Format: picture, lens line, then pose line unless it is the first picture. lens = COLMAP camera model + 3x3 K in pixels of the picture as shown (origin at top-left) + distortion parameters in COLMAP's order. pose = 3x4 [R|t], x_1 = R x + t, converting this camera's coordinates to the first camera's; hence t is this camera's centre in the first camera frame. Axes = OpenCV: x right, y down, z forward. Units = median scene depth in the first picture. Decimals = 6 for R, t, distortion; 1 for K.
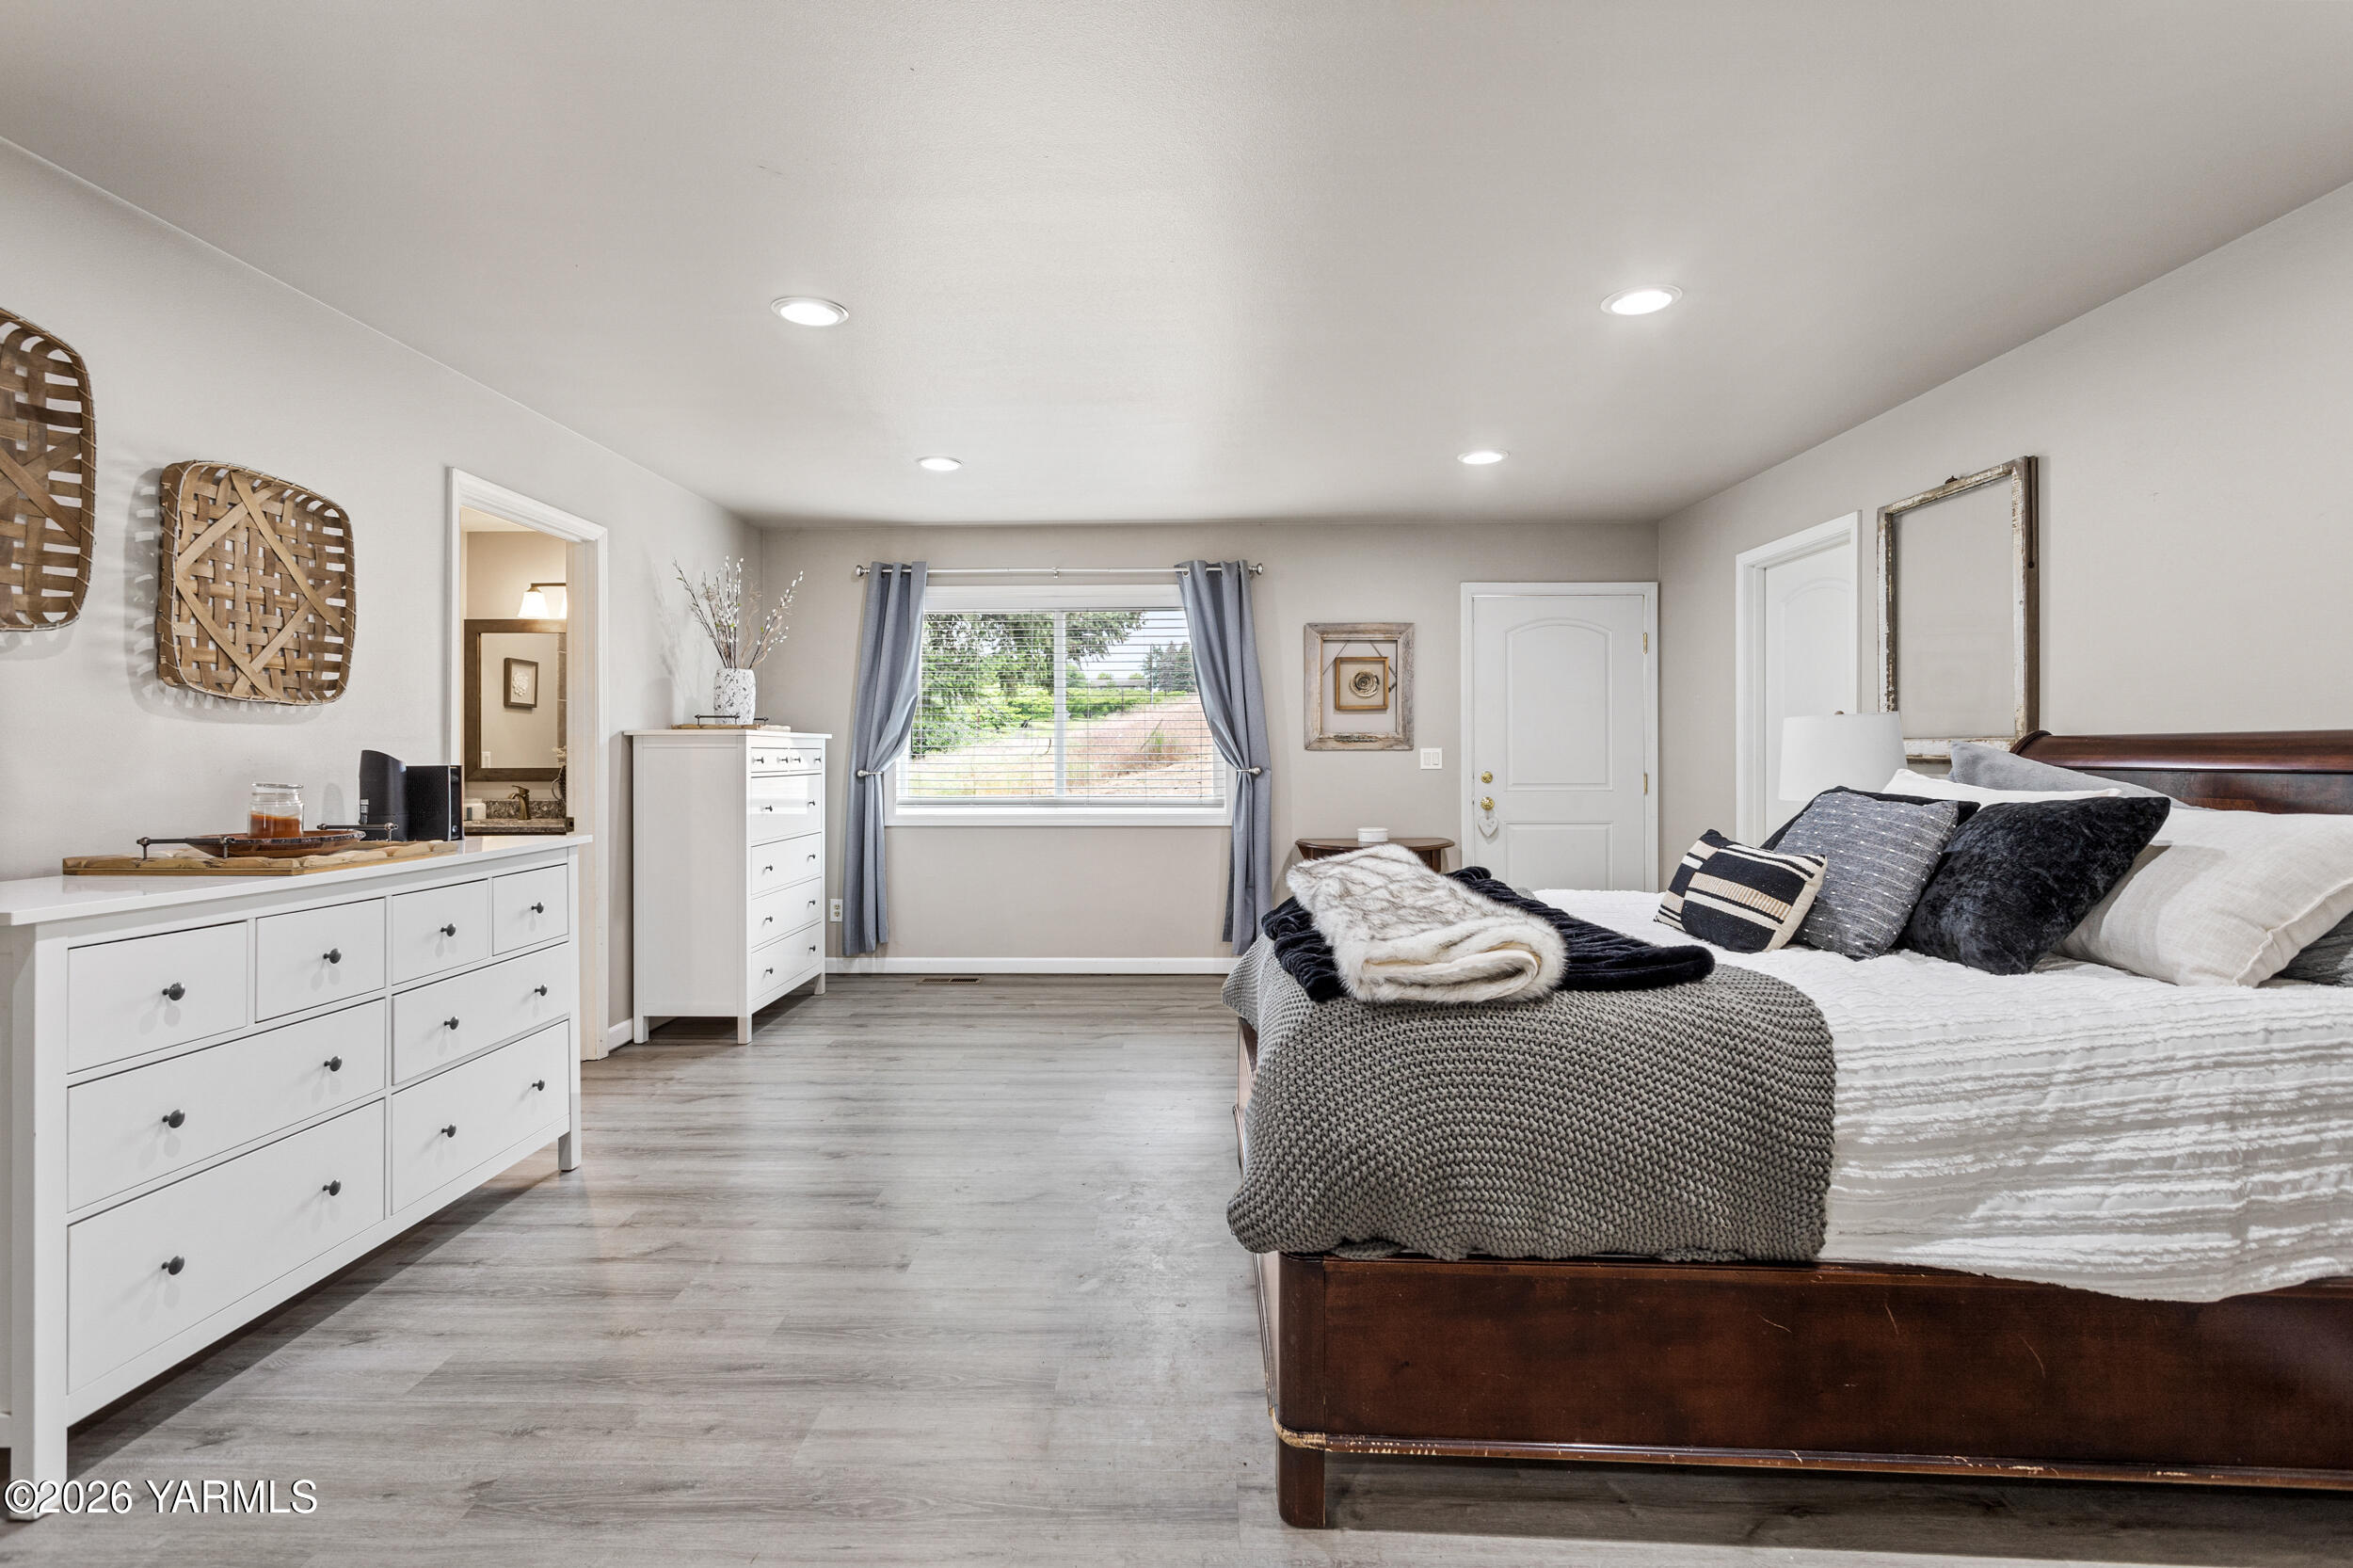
lens RADIAL K [[1110.6, 0, 1176.9], [0, 1110.6, 748.3], [0, 0, 1]] dist [-0.004286, 0.004217]
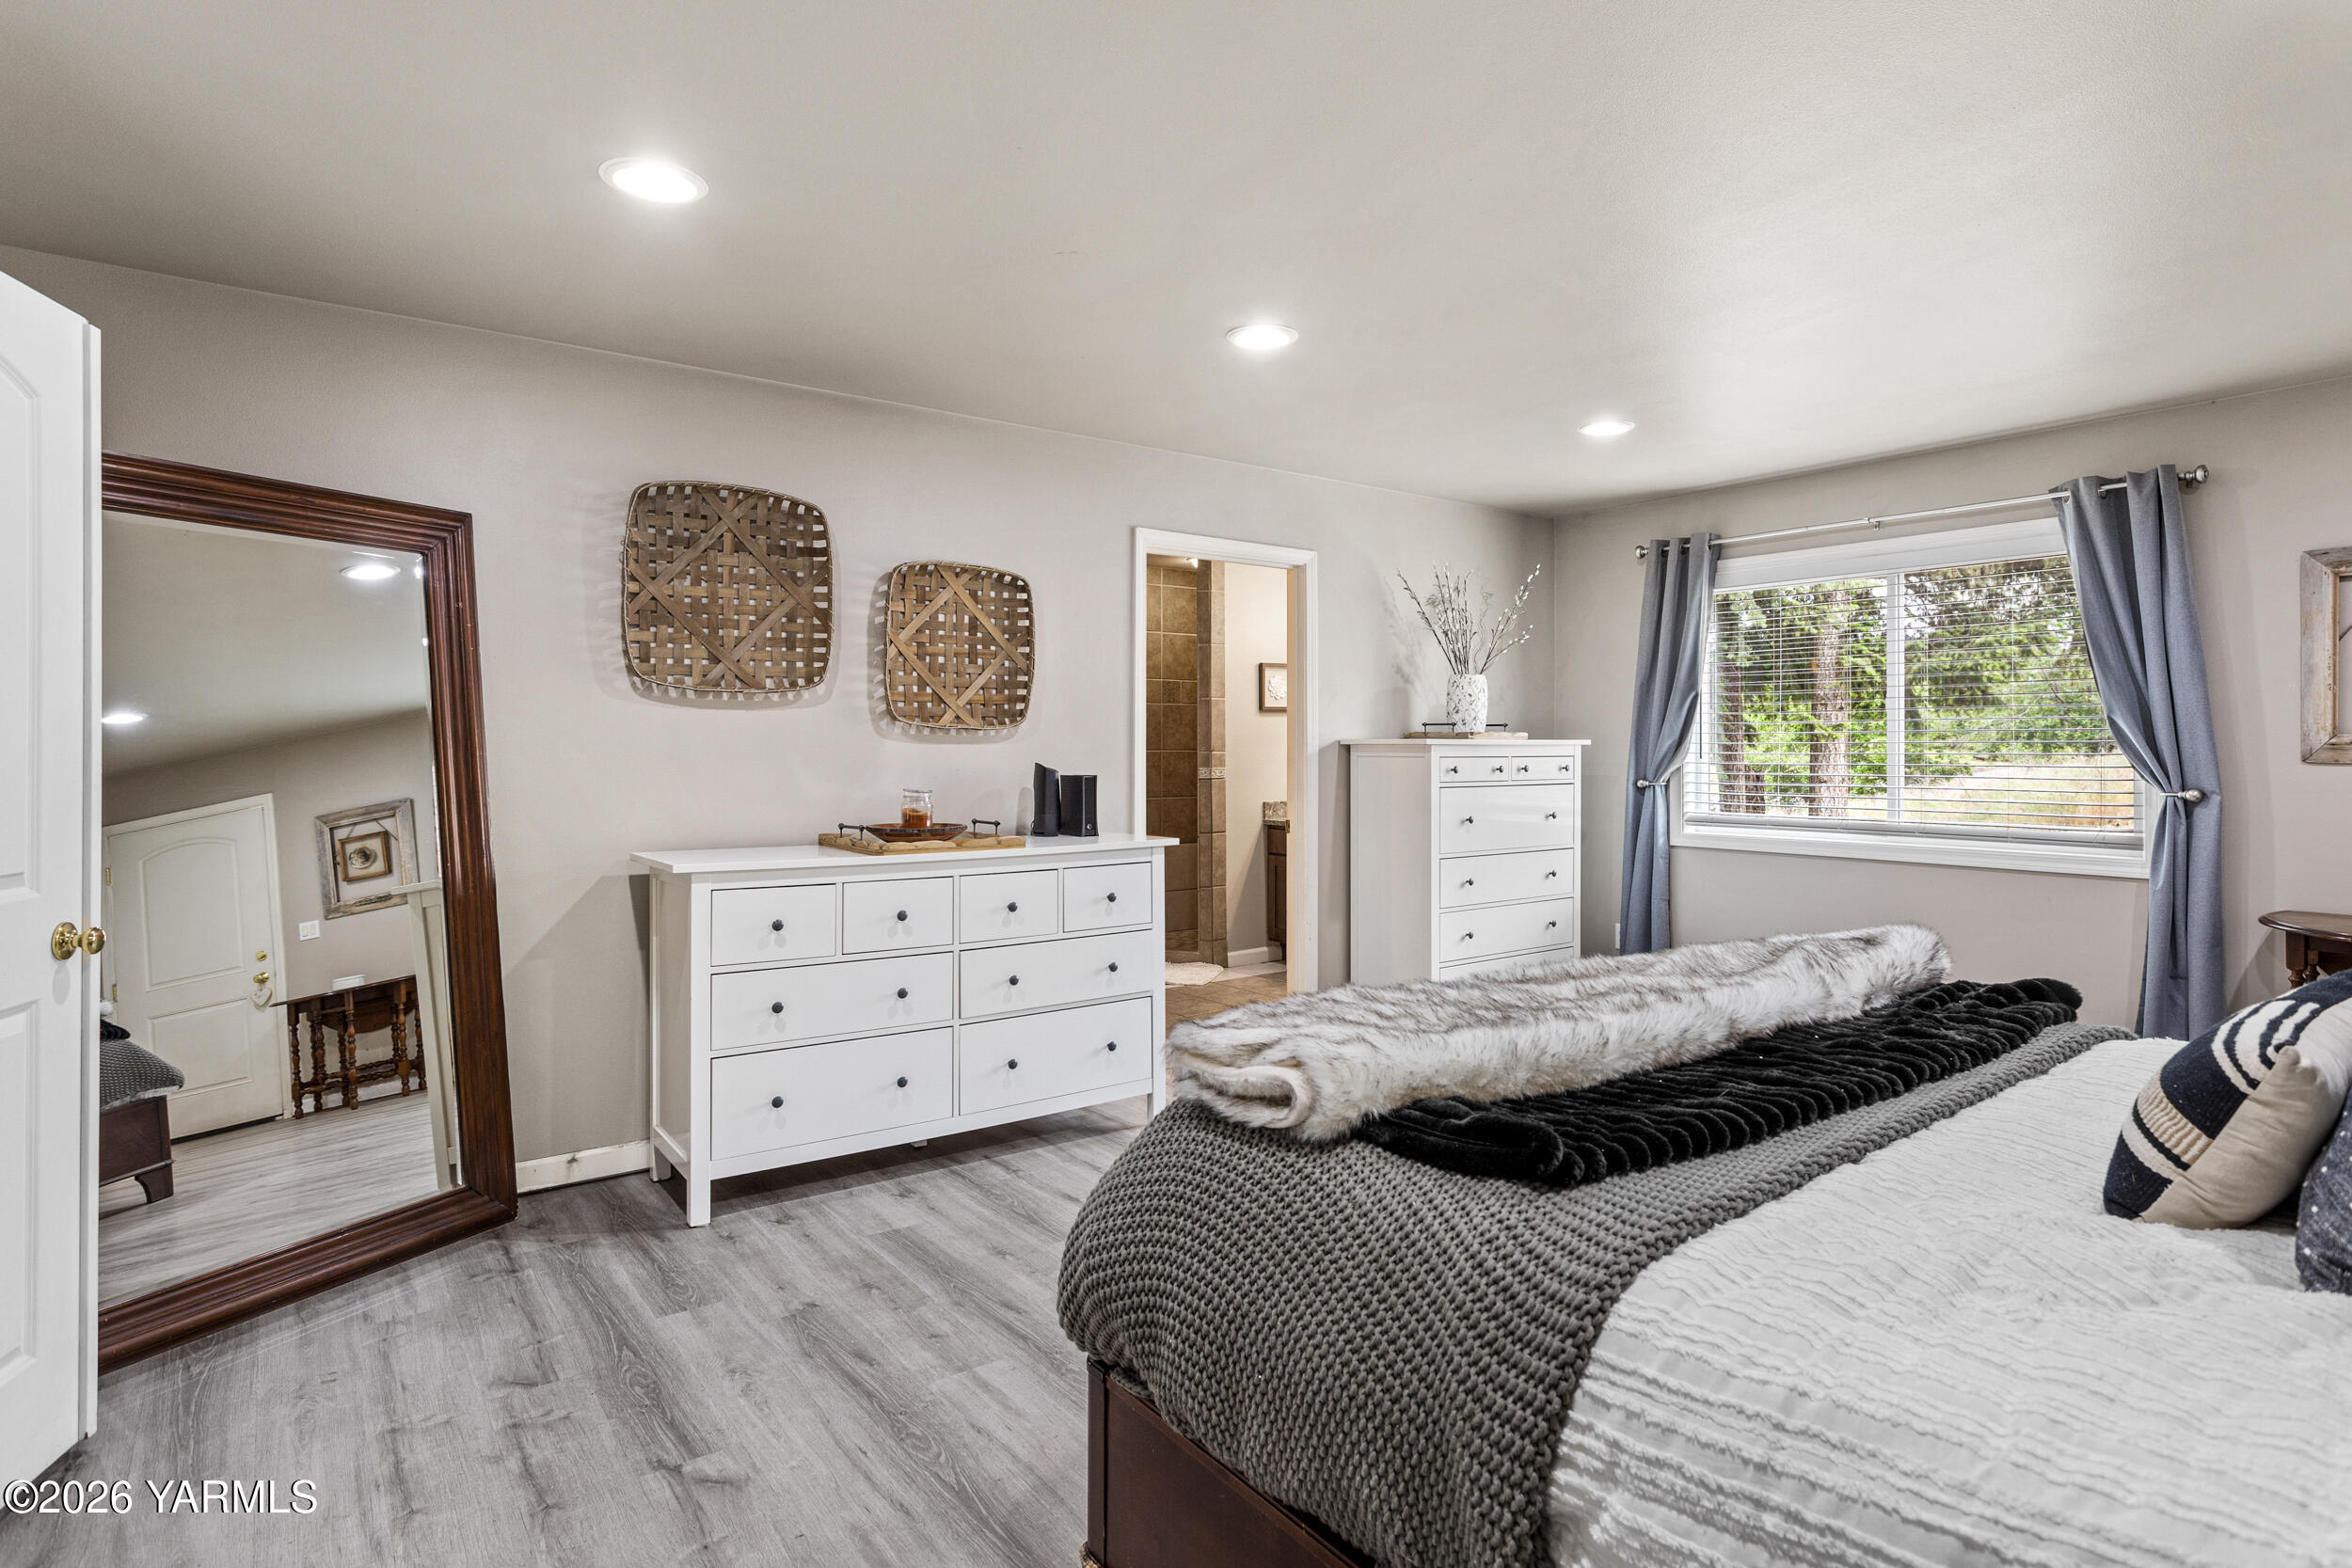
lens RADIAL K [[1221.5, 0, 1180.2], [0, 1221.5, 749.5], [0, 0, 1]] dist [-0.002802, 0.000471]
pose [[0.633104, 0.003444, -0.774059, 0.553250], [0.001469, 0.999983, 0.005651, -0.024590], [0.774065, -0.004715, 0.633088, 0.260727]]
